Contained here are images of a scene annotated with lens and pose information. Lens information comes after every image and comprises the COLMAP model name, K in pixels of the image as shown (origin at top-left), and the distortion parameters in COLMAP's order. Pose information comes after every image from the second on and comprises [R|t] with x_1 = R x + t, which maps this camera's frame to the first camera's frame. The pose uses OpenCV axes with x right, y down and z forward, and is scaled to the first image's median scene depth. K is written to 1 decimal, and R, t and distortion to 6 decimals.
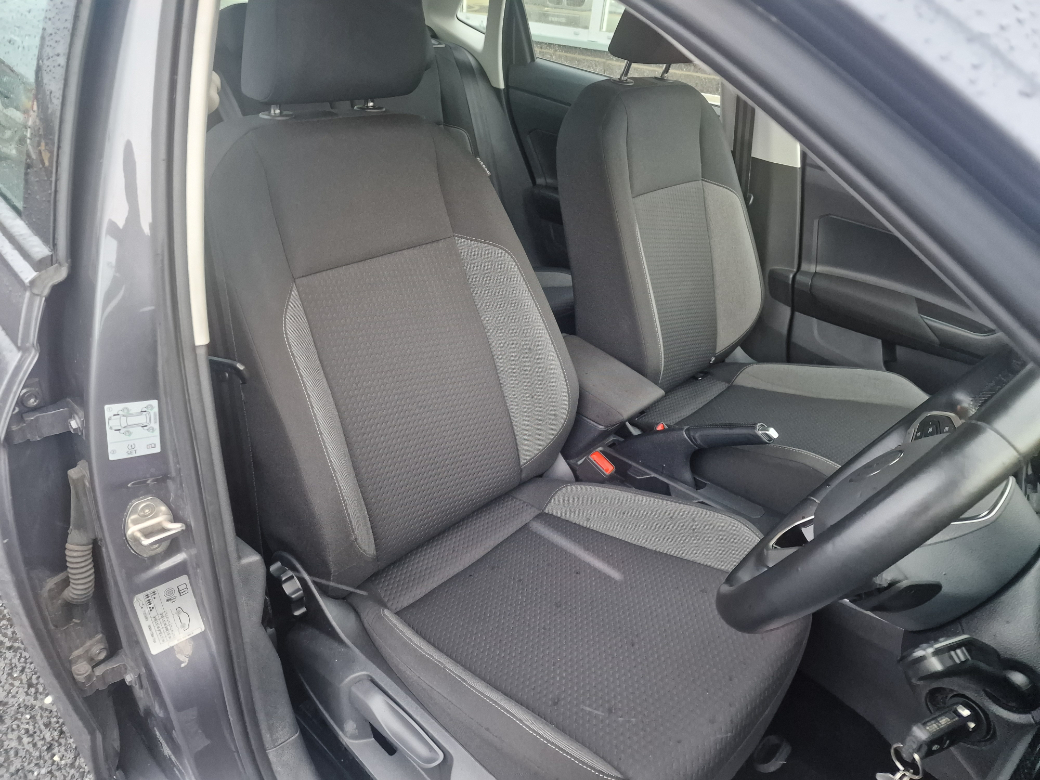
lens RADIAL K [[688.1, 0, 527.7], [0, 688.1, 389.3], [0, 0, 1]] dist [0.063993, -0.065182]
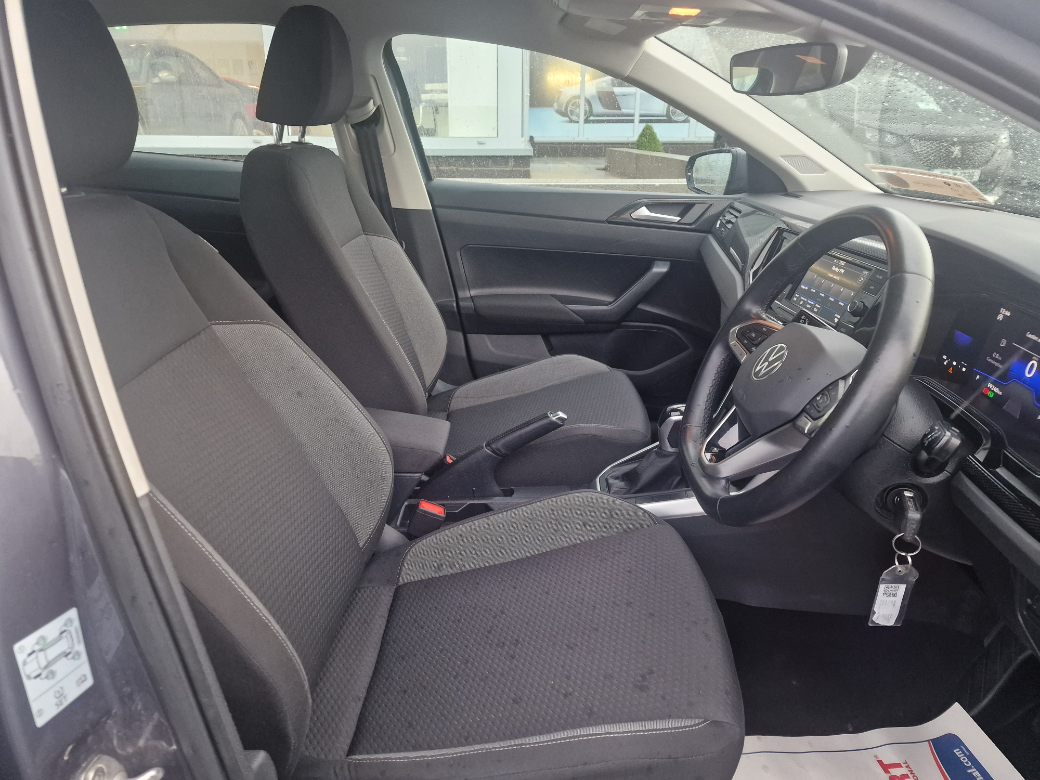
lens RADIAL K [[688.1, 0, 527.7], [0, 688.1, 389.3], [0, 0, 1]] dist [0.063993, -0.065182]
pose [[0.732891, -0.309816, 0.605710, -0.315336], [0.377328, 0.925923, 0.017048, -0.014536], [-0.566123, 0.216057, 0.795503, 0.104020]]
